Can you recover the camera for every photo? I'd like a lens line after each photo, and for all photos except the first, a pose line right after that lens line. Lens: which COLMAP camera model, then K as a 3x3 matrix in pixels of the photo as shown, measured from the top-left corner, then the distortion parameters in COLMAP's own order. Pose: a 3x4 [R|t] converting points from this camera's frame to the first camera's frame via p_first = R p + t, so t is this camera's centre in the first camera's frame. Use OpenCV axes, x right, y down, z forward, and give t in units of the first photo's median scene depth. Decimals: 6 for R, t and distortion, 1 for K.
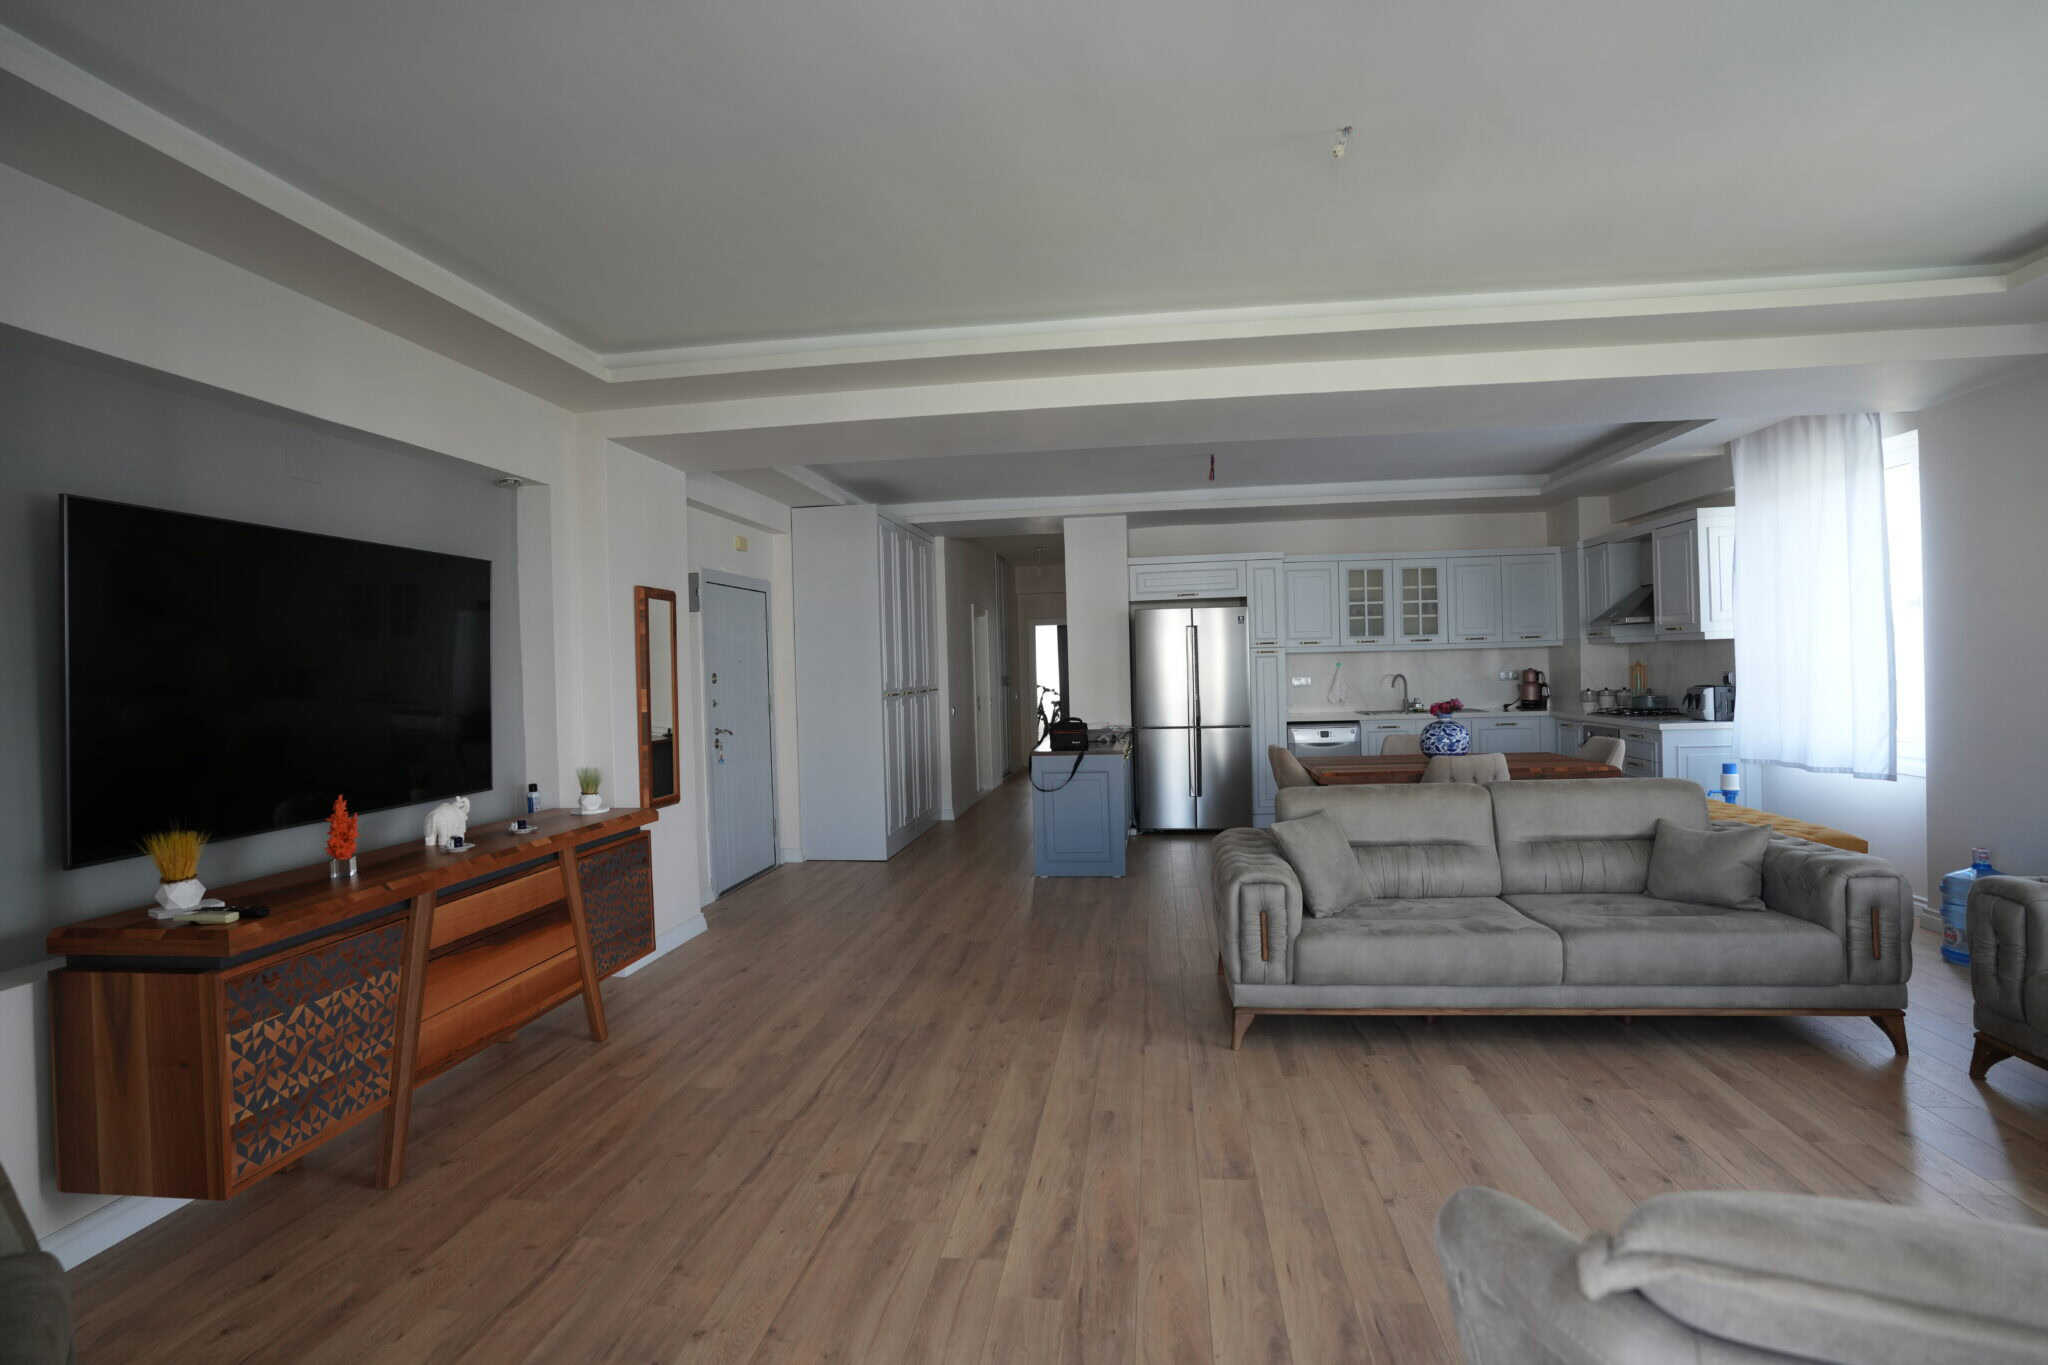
lens RADIAL K [[1008.6, 0, 1019.6], [0, 1008.6, 674.8], [0, 0, 1]] dist [-0.082679, 0.042014]
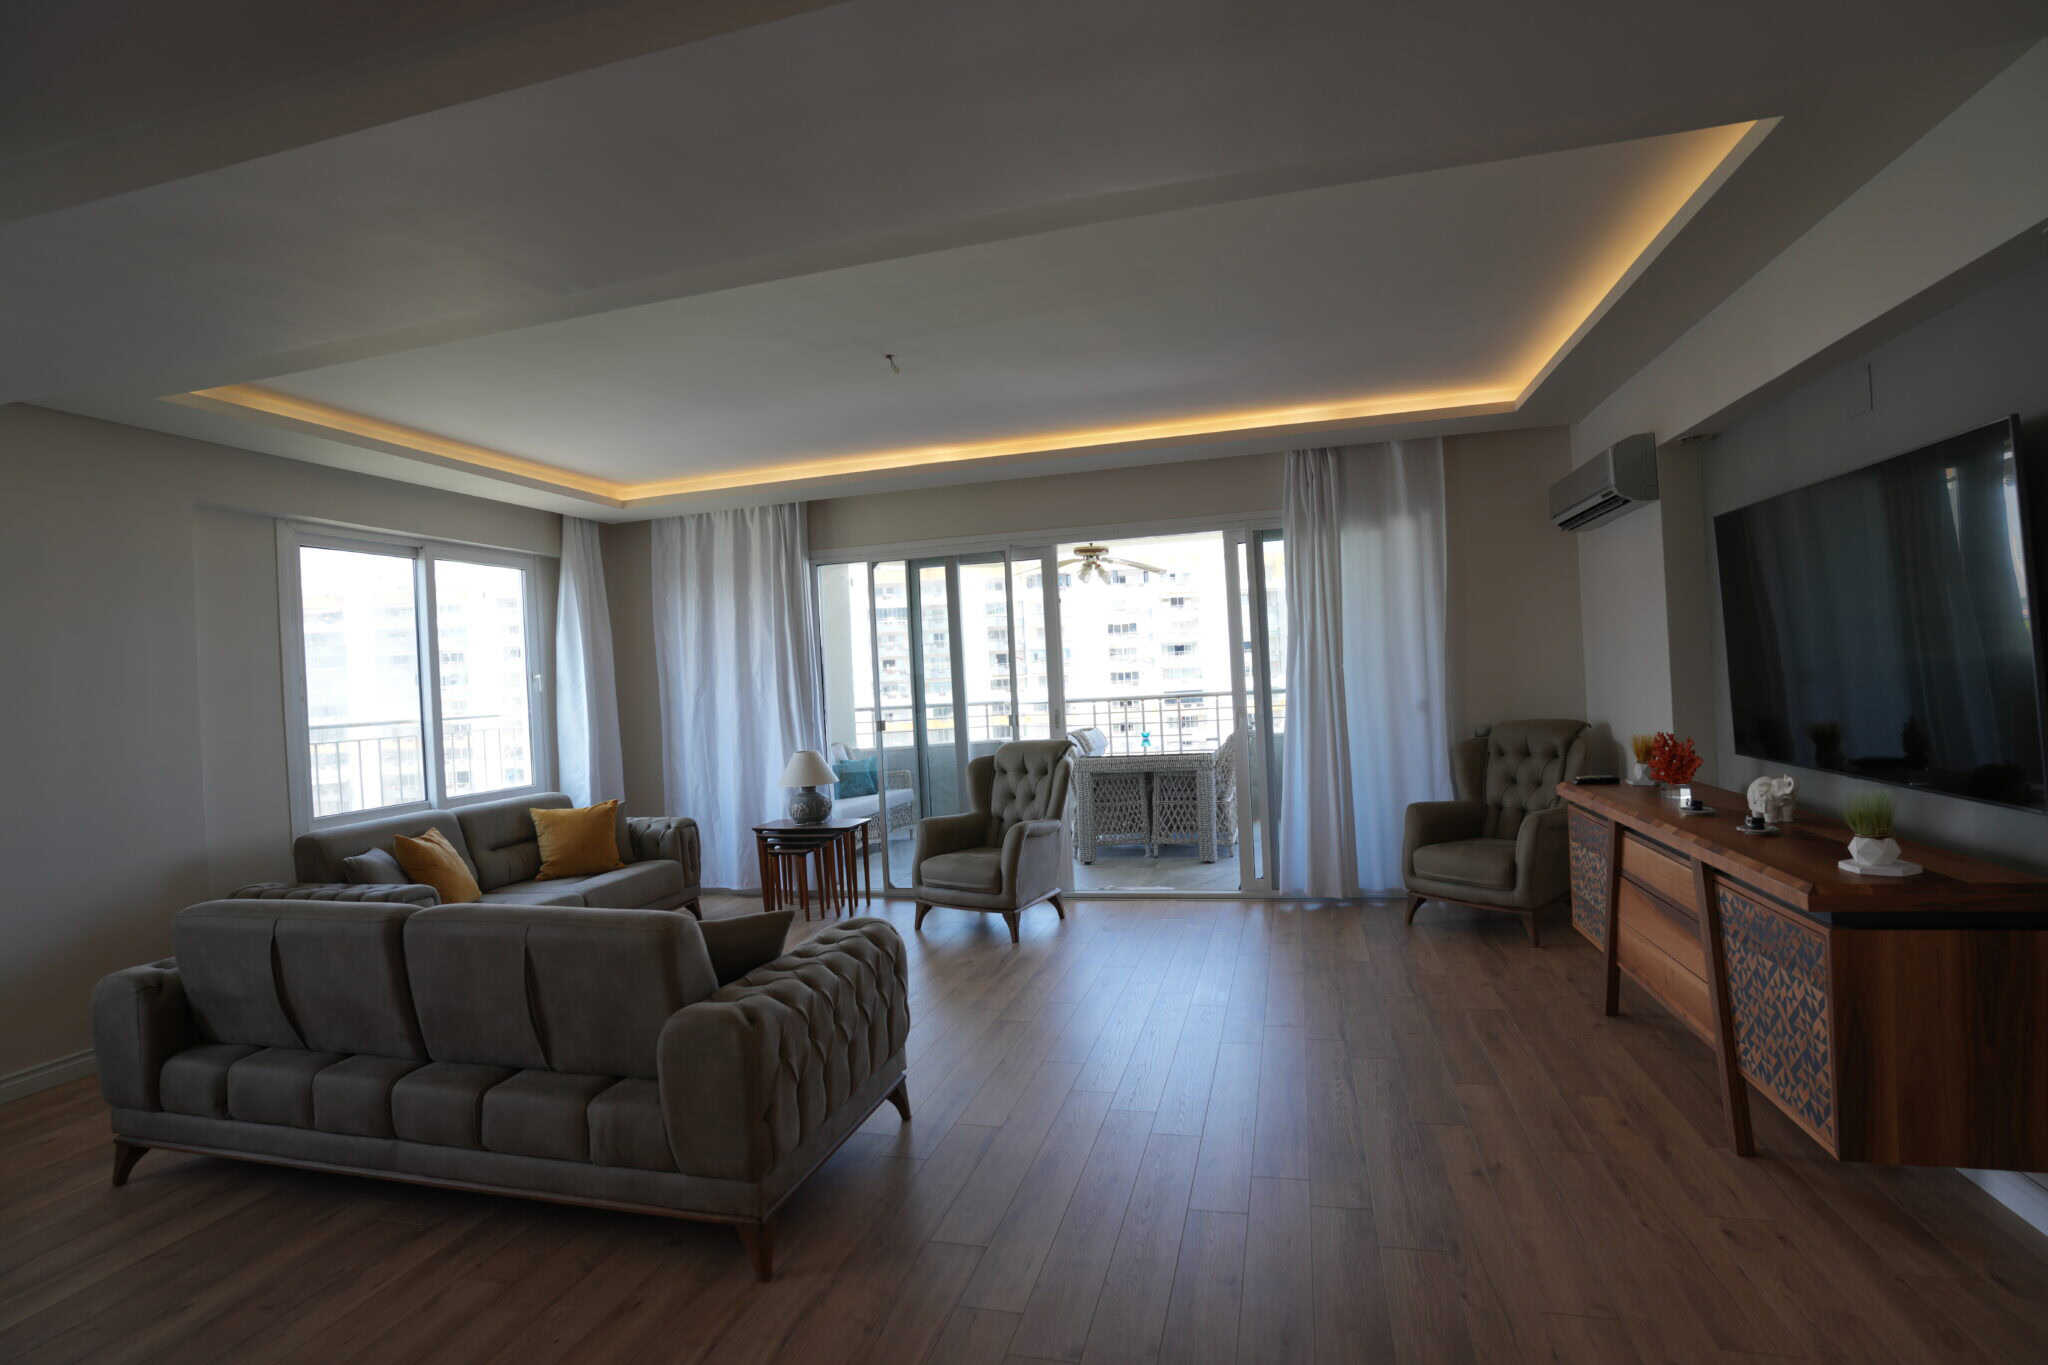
lens RADIAL K [[1005.2, 0, 1020.6], [0, 1005.2, 681.1], [0, 0, 1]] dist [-0.082278, 0.039607]
pose [[-0.987946, 0.079839, 0.132624, -0.015710], [0.081133, 0.996694, 0.004374, -0.006012], [-0.131836, 0.015082, -0.991157, 0.843494]]
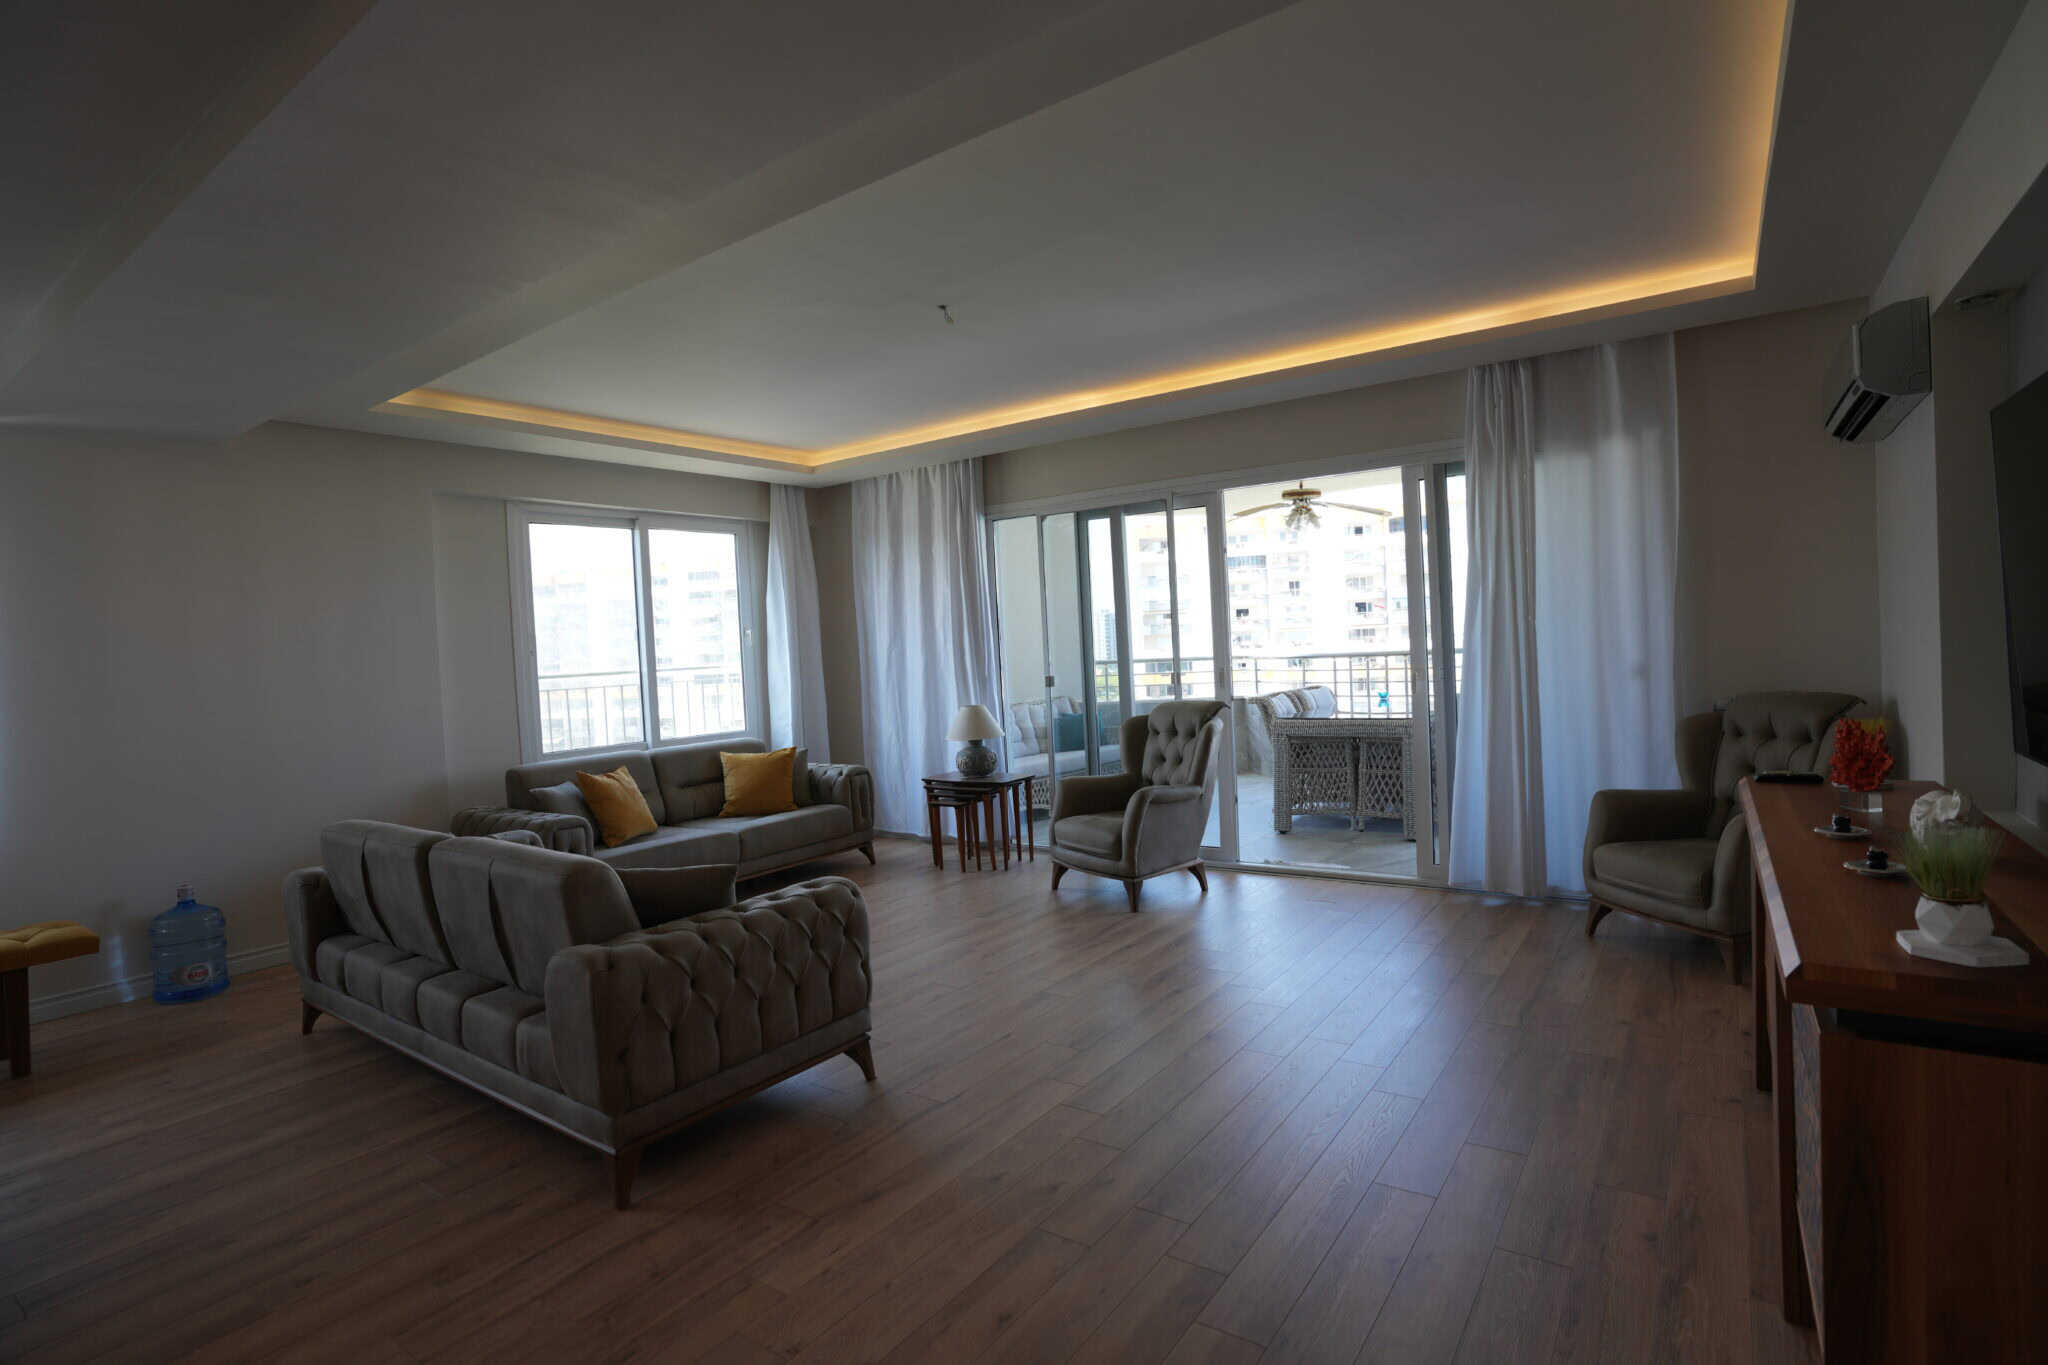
lens RADIAL K [[1006.2, 0, 1023.3], [0, 1006.2, 676.5], [0, 0, 1]] dist [-0.080362, 0.038909]
pose [[-0.879361, 0.057785, 0.472636, -0.159147], [0.077374, 0.996757, 0.022093, 0.001055], [-0.469827, 0.055998, -0.880981, 0.771917]]
